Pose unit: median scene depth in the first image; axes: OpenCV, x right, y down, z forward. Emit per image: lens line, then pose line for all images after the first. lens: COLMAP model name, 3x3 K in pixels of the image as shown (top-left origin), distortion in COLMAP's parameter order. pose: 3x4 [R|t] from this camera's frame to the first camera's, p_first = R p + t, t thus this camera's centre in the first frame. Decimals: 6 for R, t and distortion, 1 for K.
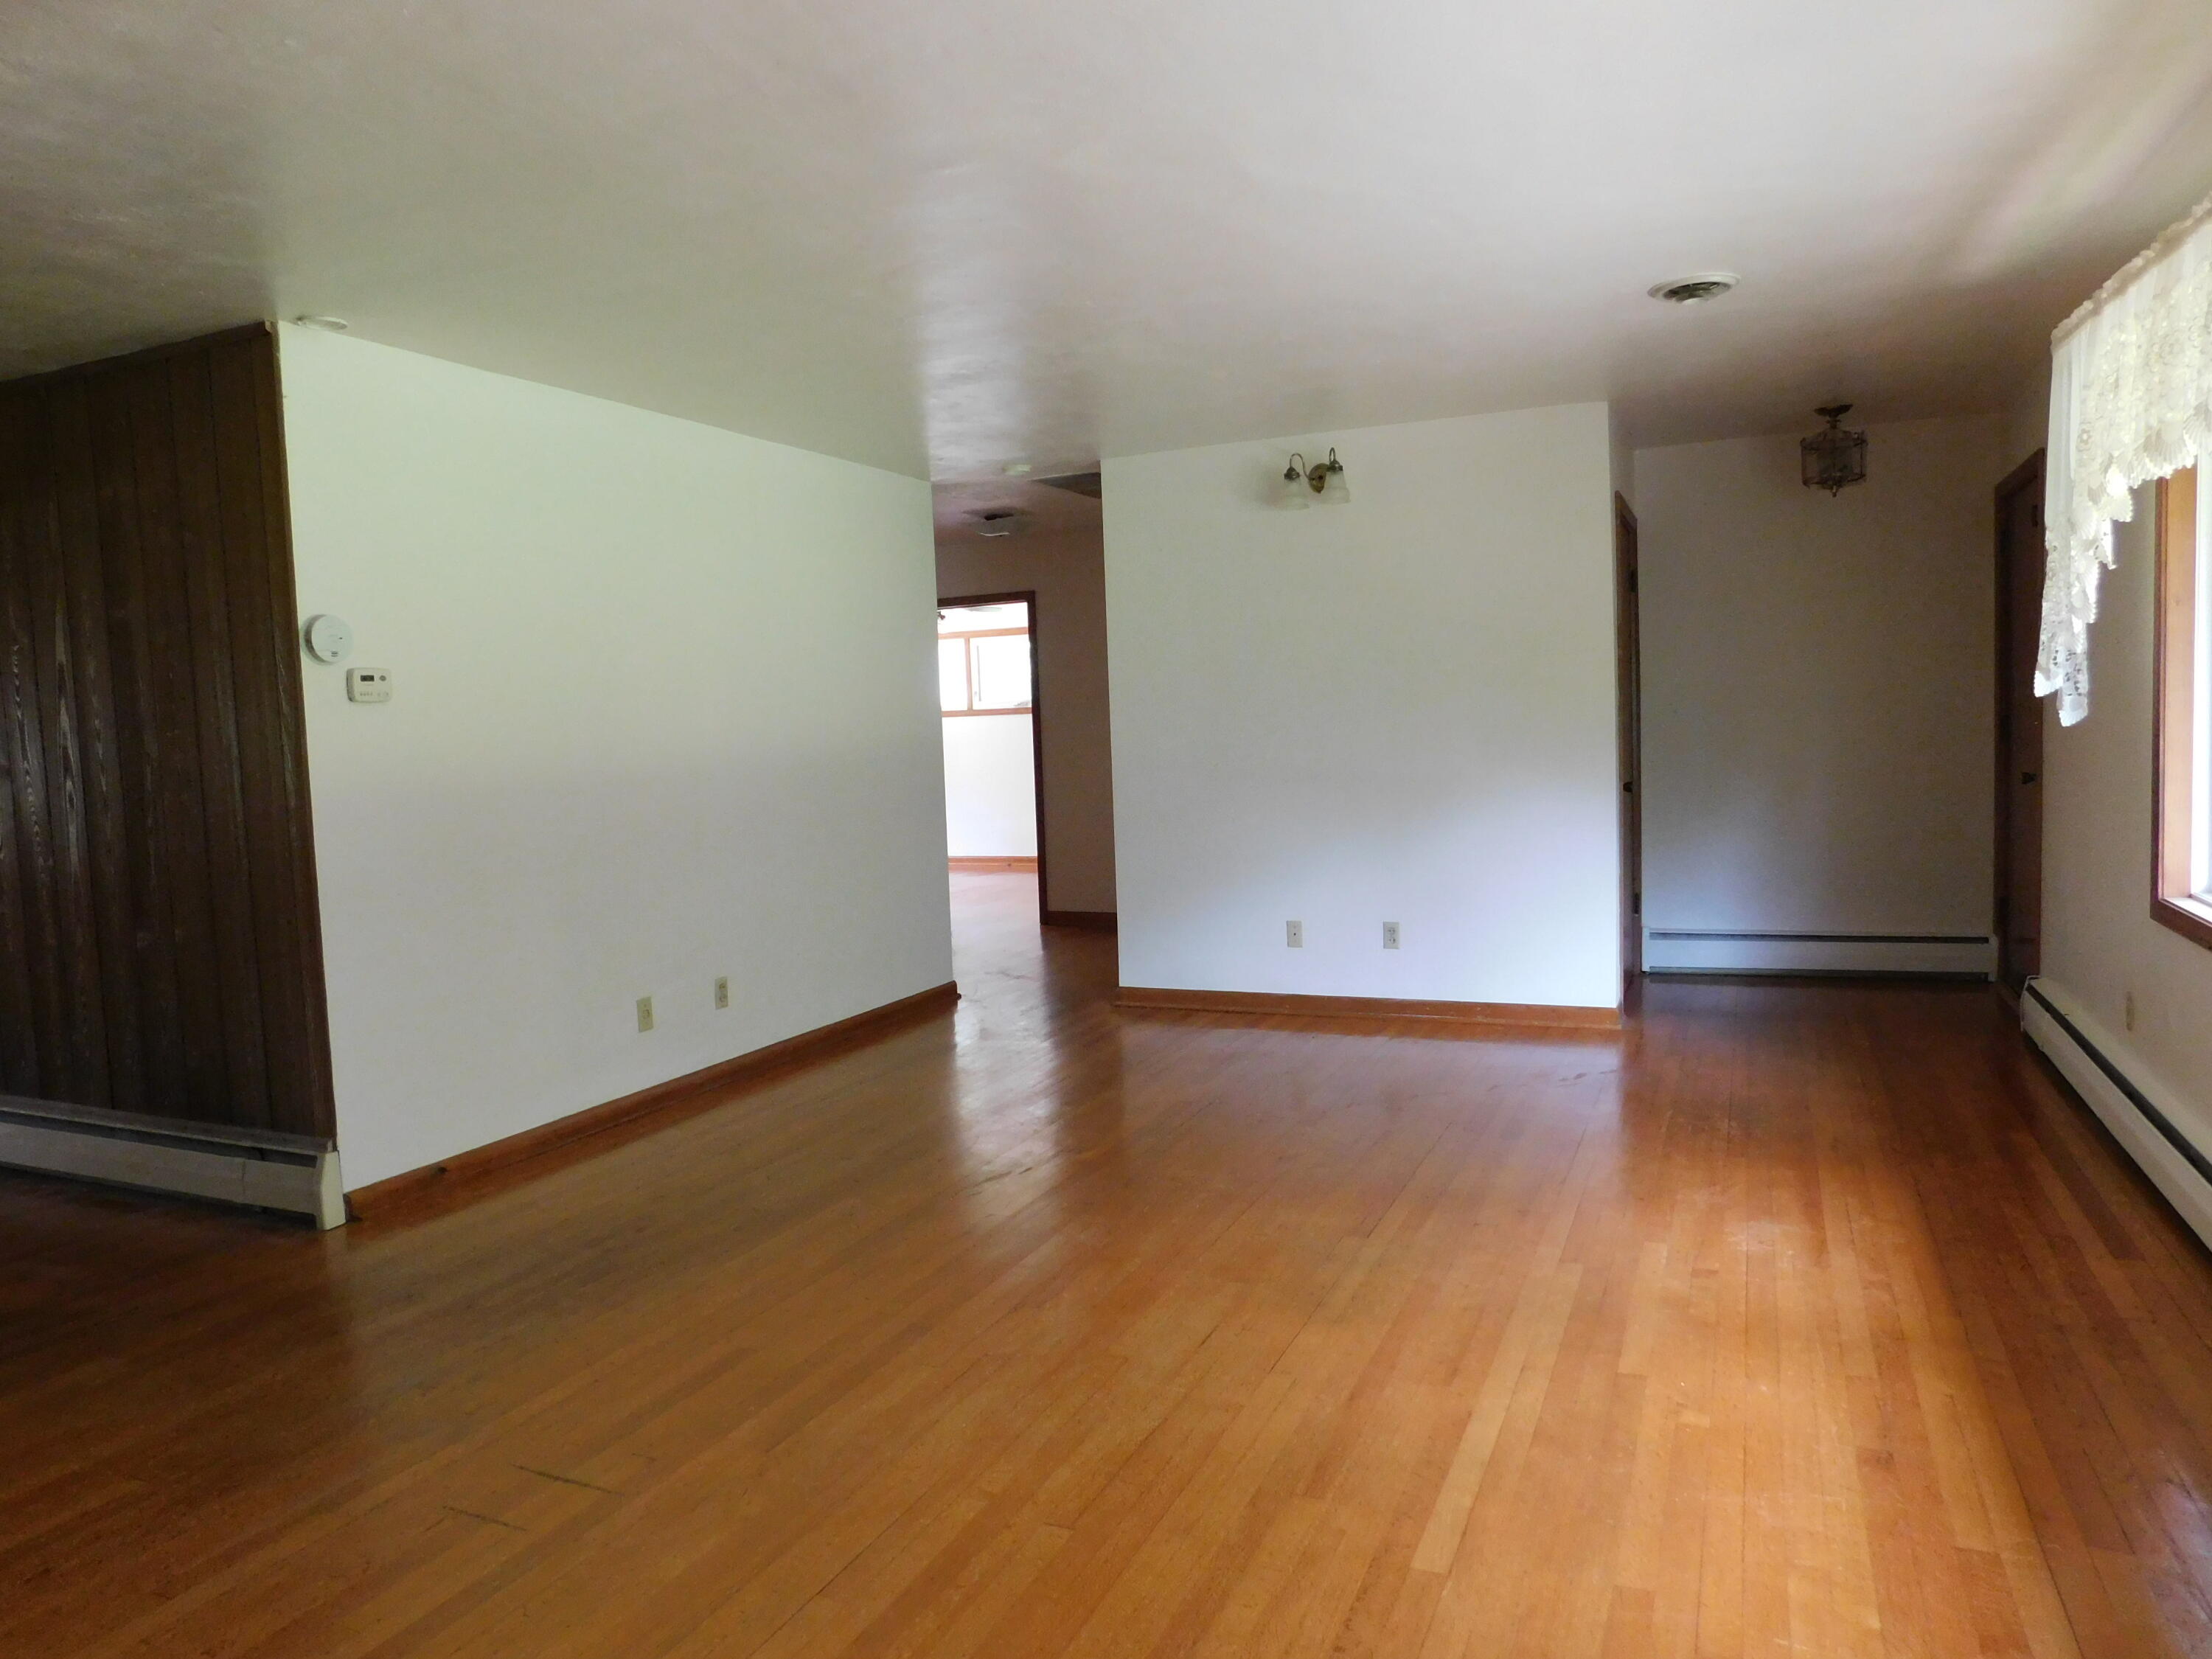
lens RADIAL K [[1442.2, 0, 1092.4], [0, 1442.2, 827.0], [0, 0, 1]] dist [-0.045878, 0.000153]
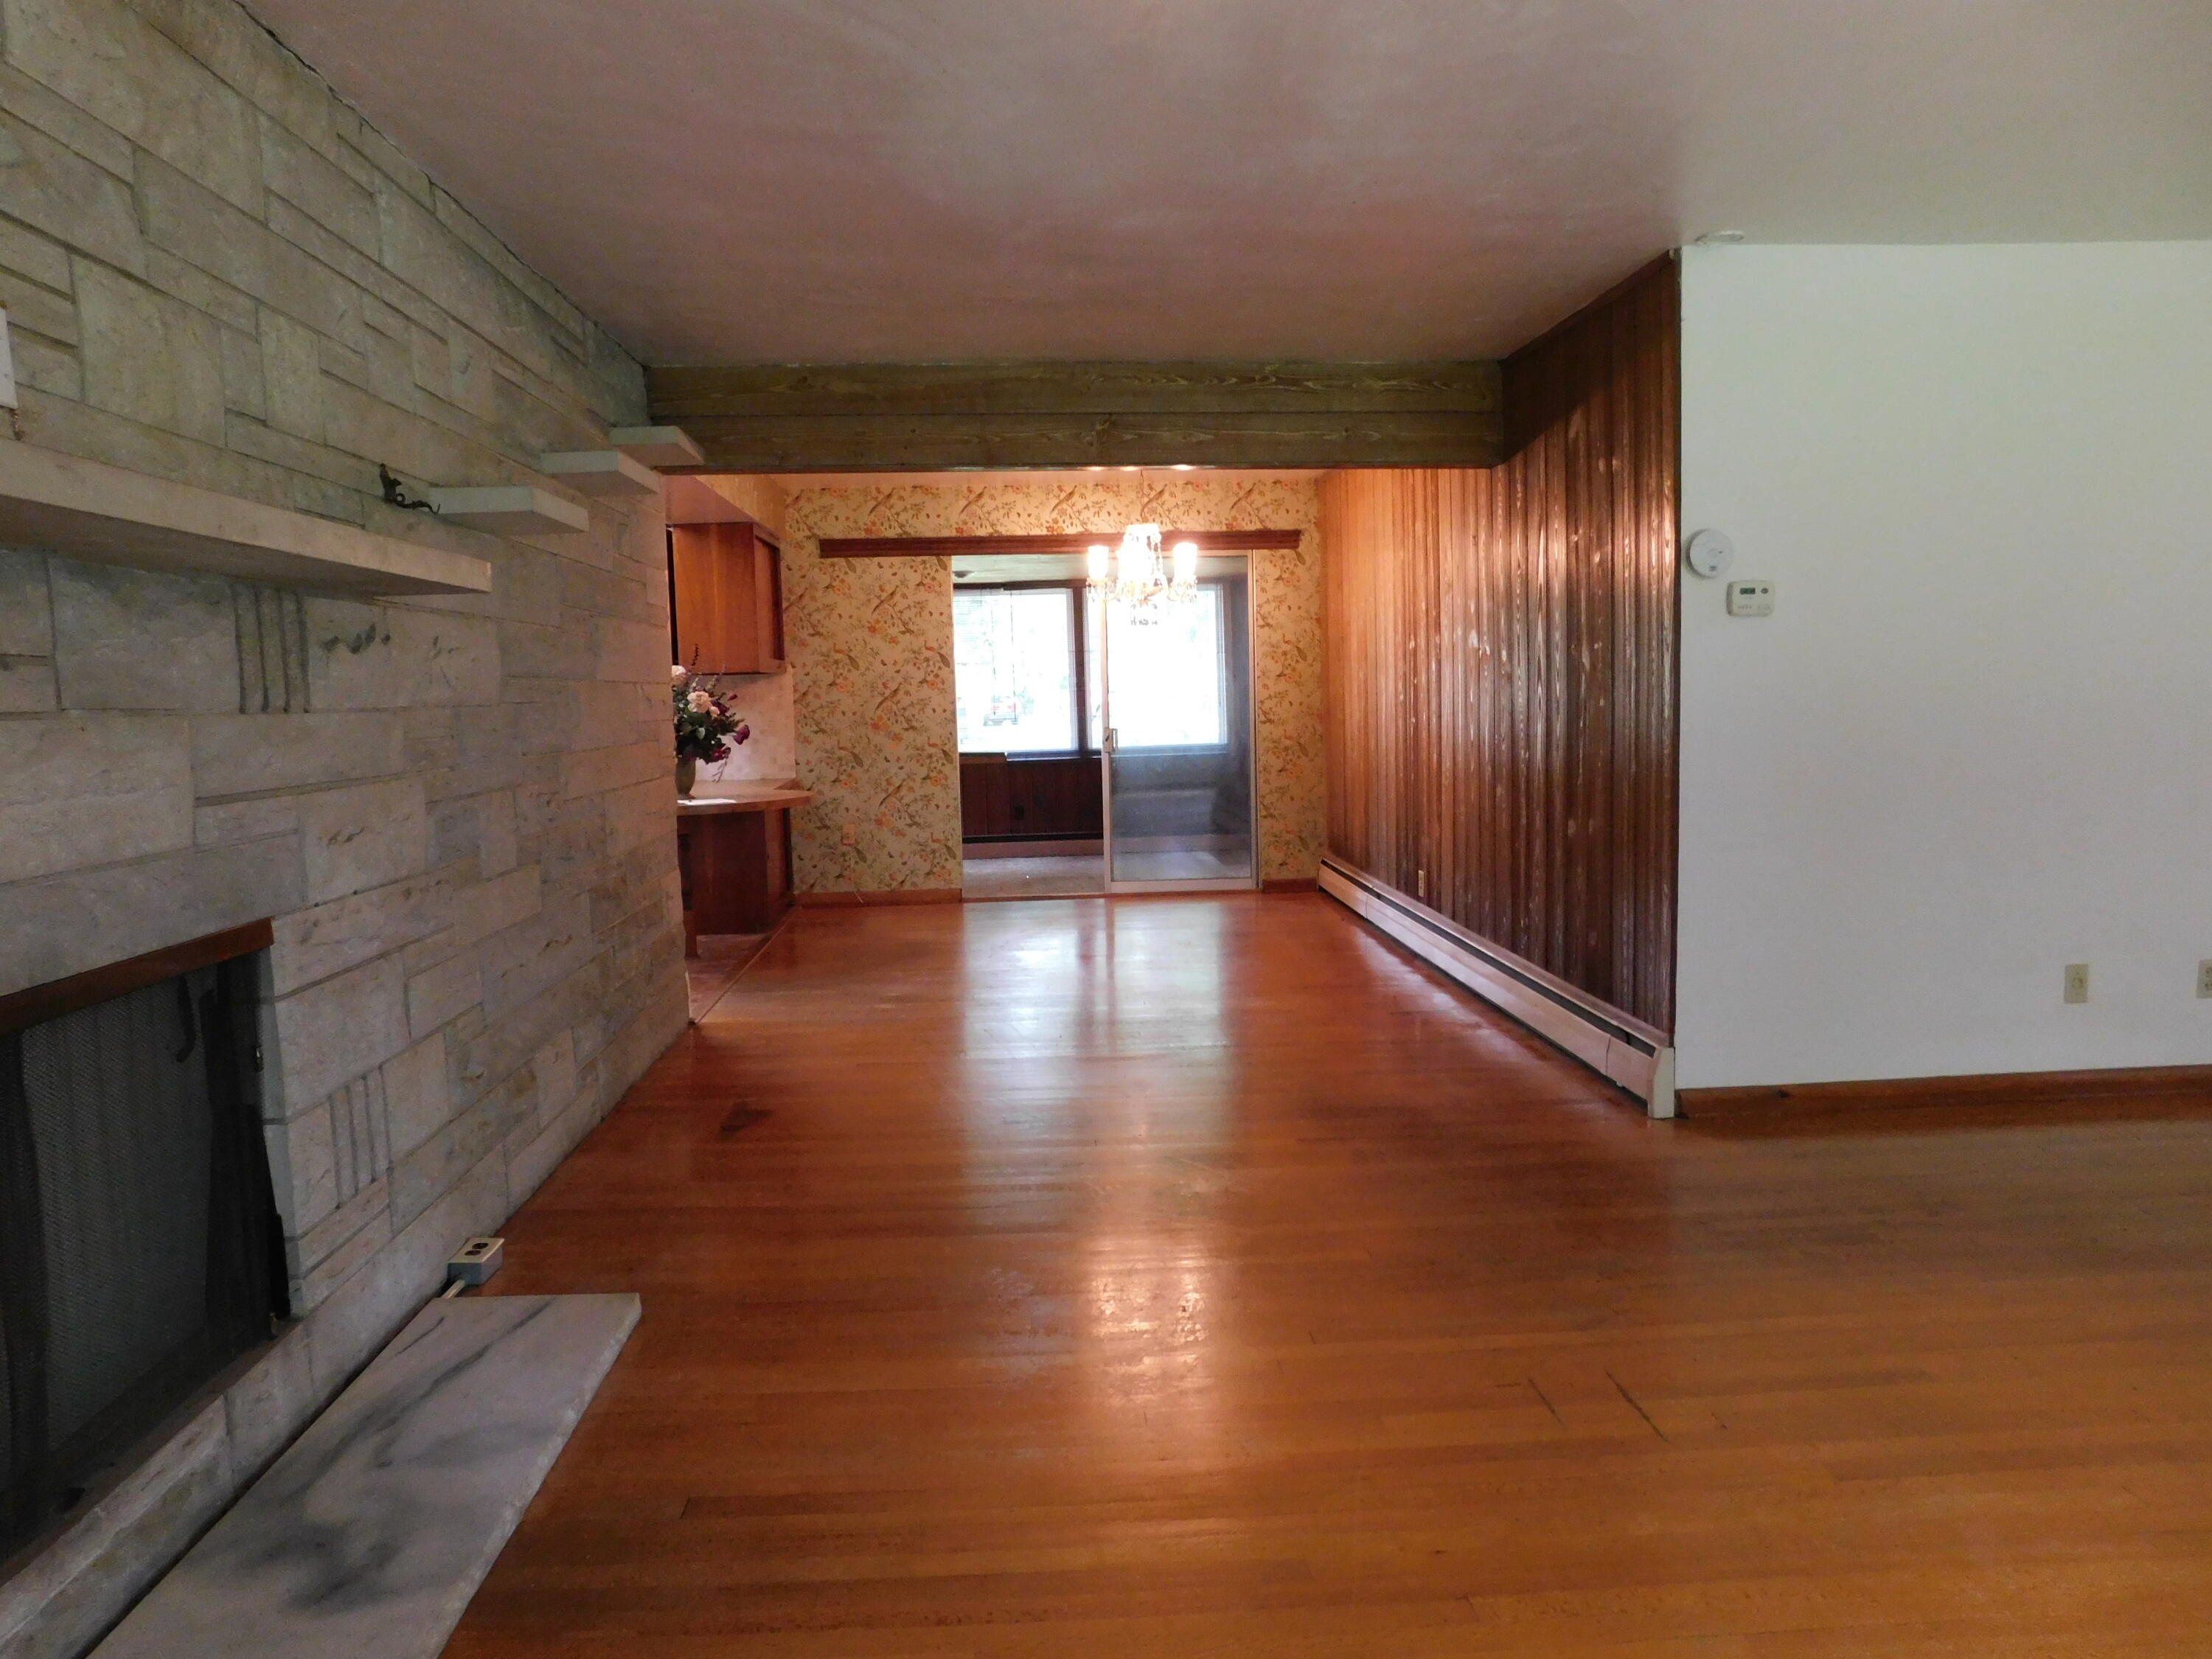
lens RADIAL K [[1442.2, 0, 1092.4], [0, 1442.2, 827.0], [0, 0, 1]] dist [-0.045878, 0.000153]
pose [[0.460396, 0.108355, -0.881076, 0.181498], [-0.055700, 0.994093, 0.093149, -0.007505], [0.885964, 0.006191, 0.463712, 0.130312]]
